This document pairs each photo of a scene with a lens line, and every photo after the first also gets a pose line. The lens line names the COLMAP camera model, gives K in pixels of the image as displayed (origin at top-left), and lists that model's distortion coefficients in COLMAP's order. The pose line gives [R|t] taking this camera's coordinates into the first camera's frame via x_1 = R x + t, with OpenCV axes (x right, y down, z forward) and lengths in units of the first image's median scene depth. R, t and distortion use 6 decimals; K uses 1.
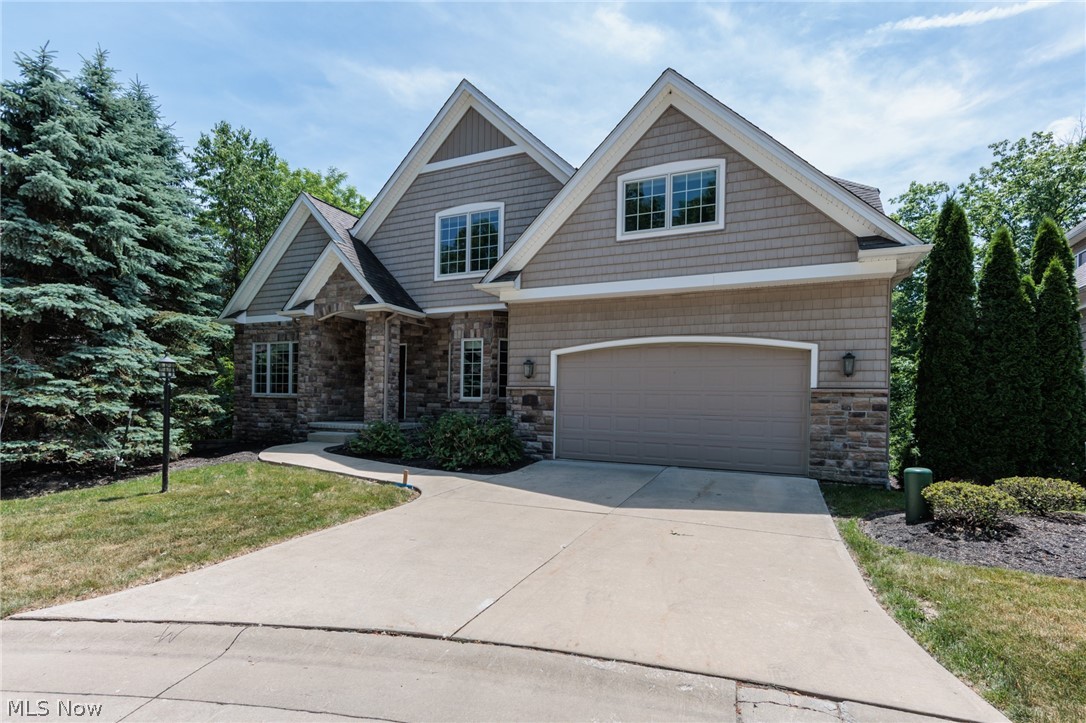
lens RADIAL K [[428.1, 0, 543.1], [0, 428.1, 354.7], [0, 0, 1]] dist [-0.000365, 0.000121]
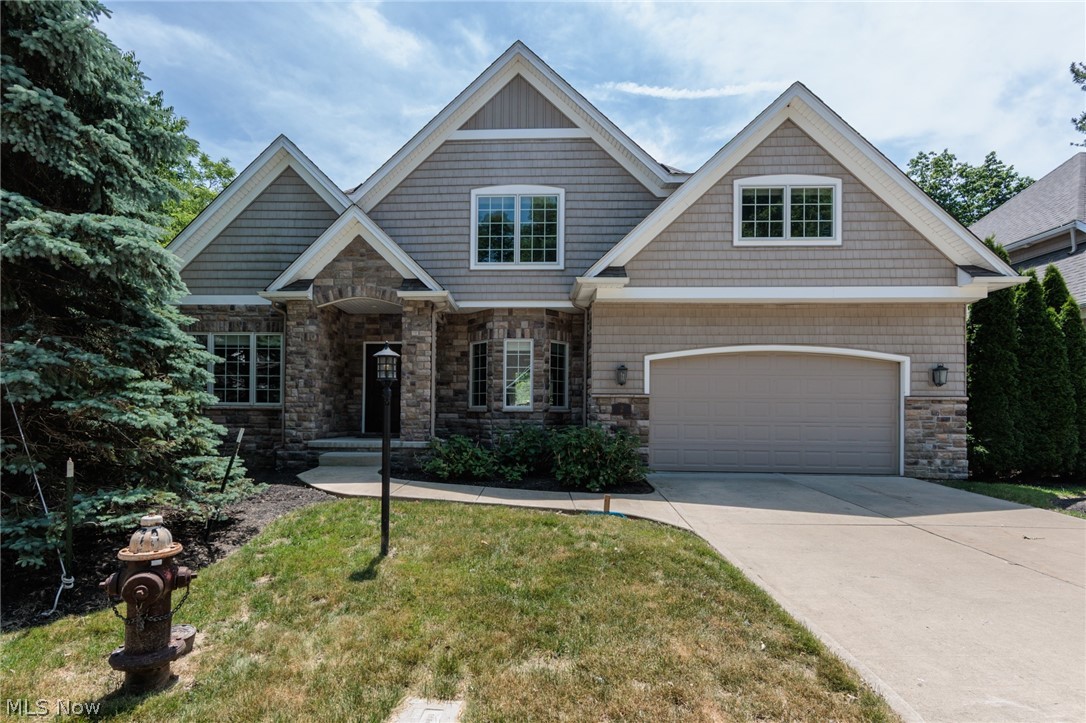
lens RADIAL K [[441.4, 0, 543.0], [0, 441.4, 361.5], [0, 0, 1]] dist [0.000346, -0.000238]
pose [[0.949099, 0.025372, 0.313953, -0.537567], [-0.025498, 0.999668, -0.003706, 0.013710], [-0.313943, -0.004488, 0.949431, 0.173091]]
